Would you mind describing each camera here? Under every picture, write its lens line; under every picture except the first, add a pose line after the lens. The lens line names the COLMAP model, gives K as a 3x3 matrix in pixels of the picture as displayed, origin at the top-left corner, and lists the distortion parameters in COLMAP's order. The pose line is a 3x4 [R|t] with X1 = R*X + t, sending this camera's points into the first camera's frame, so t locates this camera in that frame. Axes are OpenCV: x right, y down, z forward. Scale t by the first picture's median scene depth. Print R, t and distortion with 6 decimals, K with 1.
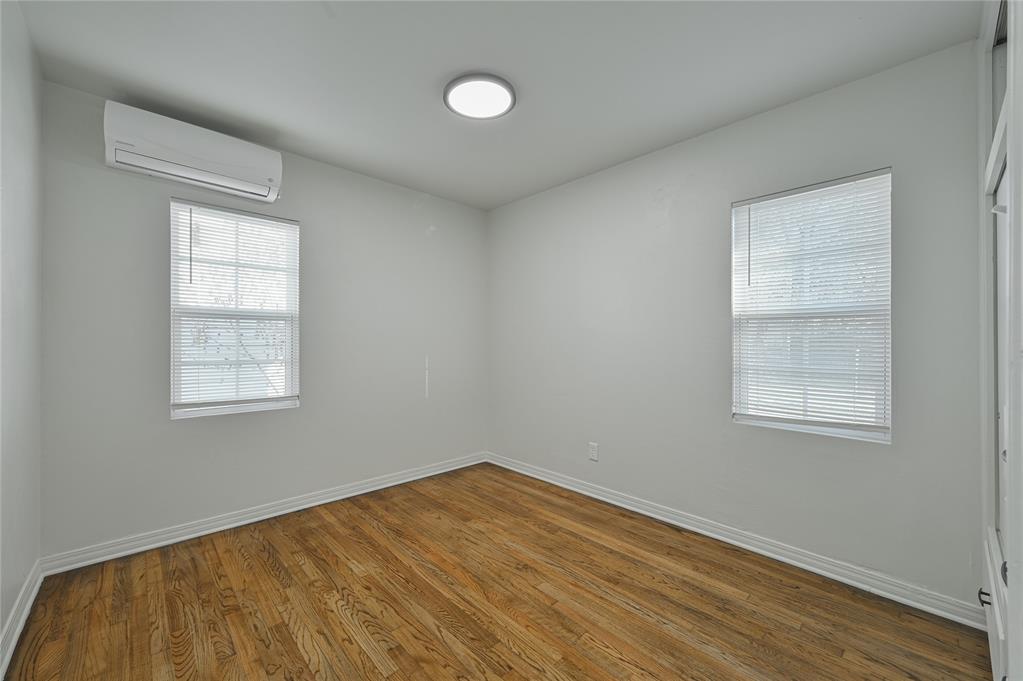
lens RADIAL K [[403.3, 0, 514.4], [0, 403.3, 339.7], [0, 0, 1]] dist [-0.001086, 0.000363]
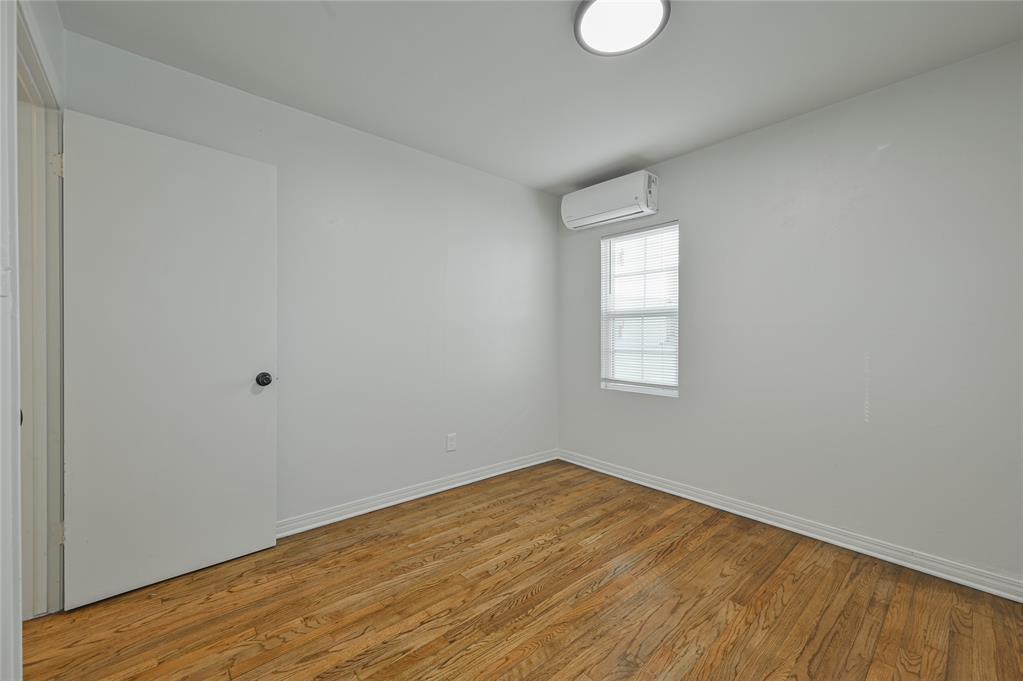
lens RADIAL K [[403.3, 0, 513.1], [0, 403.3, 337.4], [0, 0, 1]] dist [-0.001086, 0.000363]
pose [[-0.045062, -0.000066, -0.998984, 0.664836], [0.003543, 0.999994, -0.000226, 0.012787], [0.998978, -0.003550, -0.045061, 0.777833]]
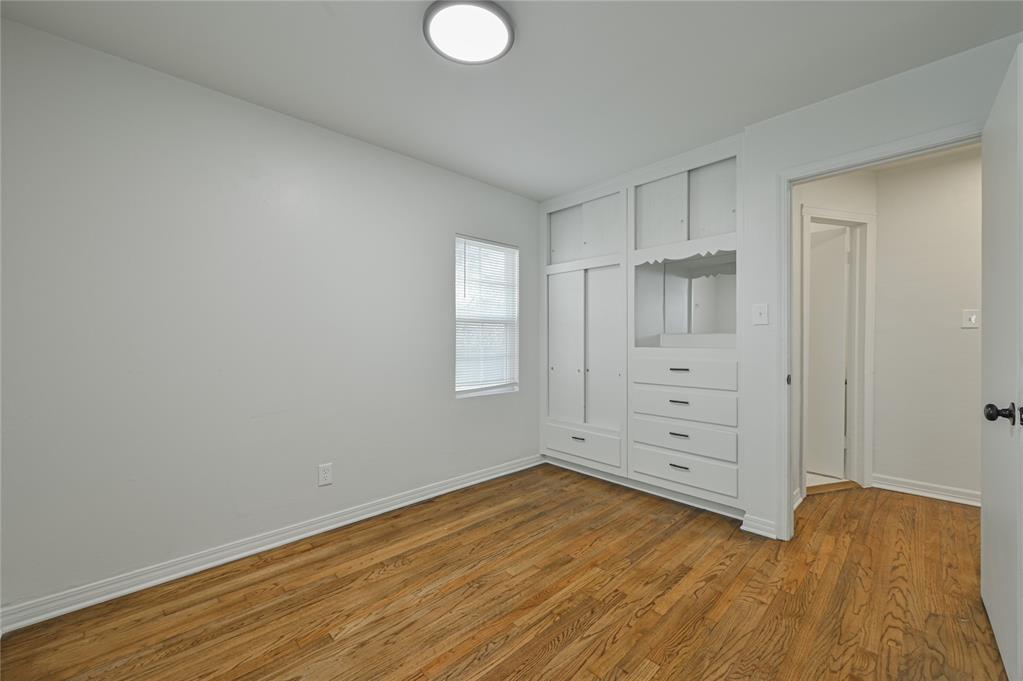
lens RADIAL K [[403.3, 0, 514.1], [0, 403.3, 338.6], [0, 0, 1]] dist [-0.001086, 0.000363]
pose [[-0.000190, -0.003499, 0.999994, -0.834331], [-0.003459, 0.999988, 0.003499, 0.002799], [-0.999994, -0.003458, -0.000202, 0.855555]]
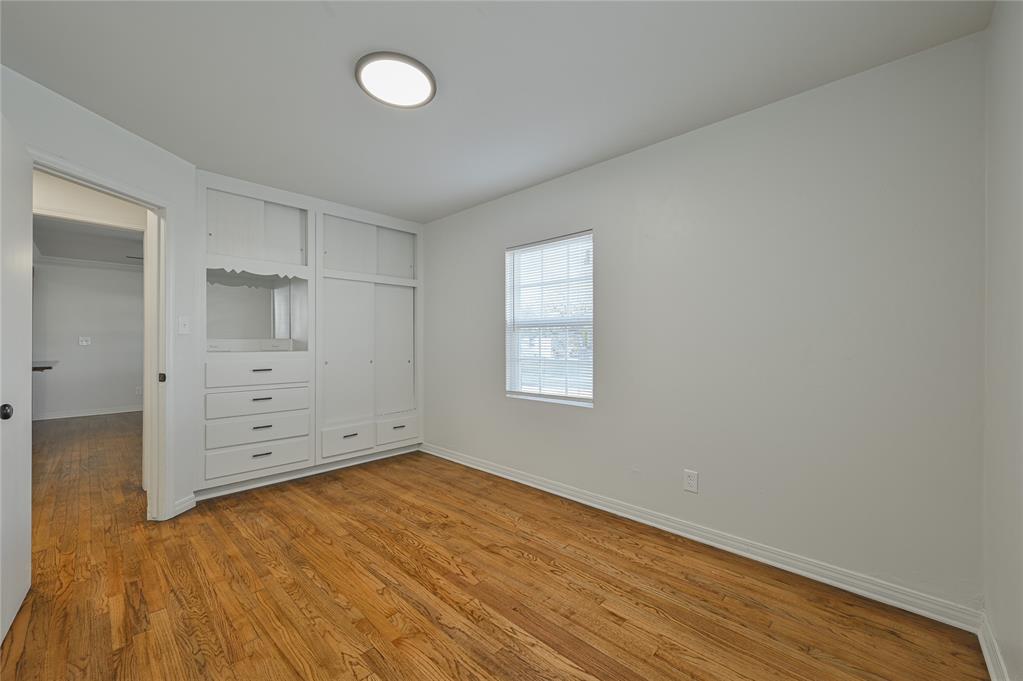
lens RADIAL K [[403.3, 0, 515.6], [0, 403.3, 342.4], [0, 0, 1]] dist [-0.001086, 0.000363]
pose [[-0.999036, -0.003475, -0.043767, -0.424023], [-0.002935, 0.999919, -0.012397, 0.016091], [0.043807, -0.012257, -0.998965, 1.827591]]
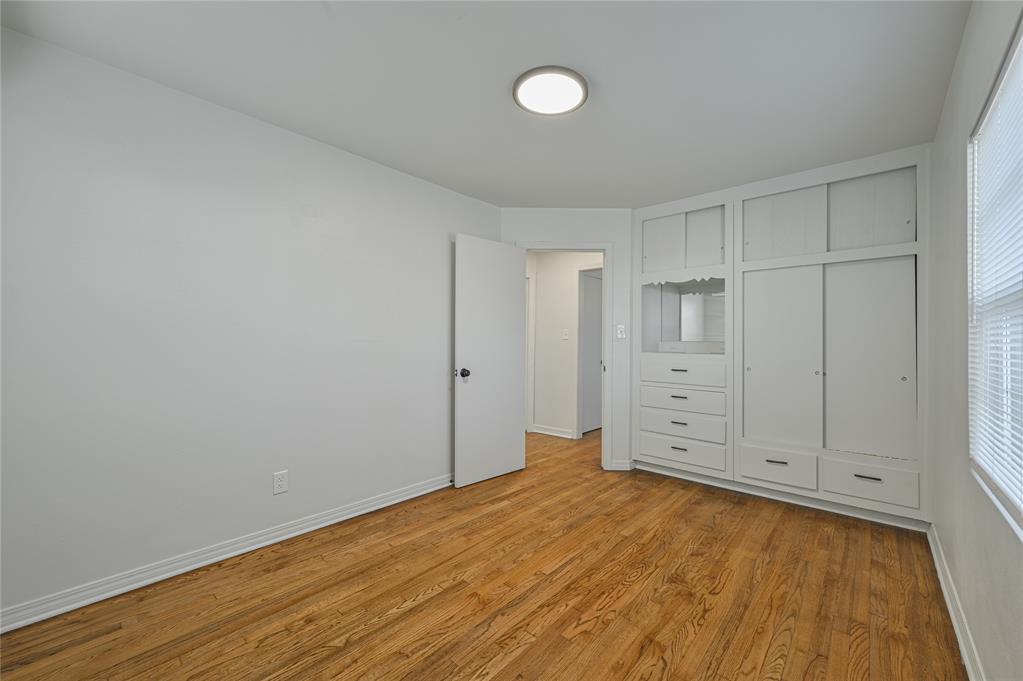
lens RADIAL K [[403.3, 0, 514.6], [0, 403.3, 341.1], [0, 0, 1]] dist [-0.001086, 0.000363]
pose [[-0.067646, -0.000923, 0.997709, -1.097485], [-0.022904, 0.999737, -0.000628, 0.002016], [-0.997446, -0.022894, -0.067649, 1.088801]]
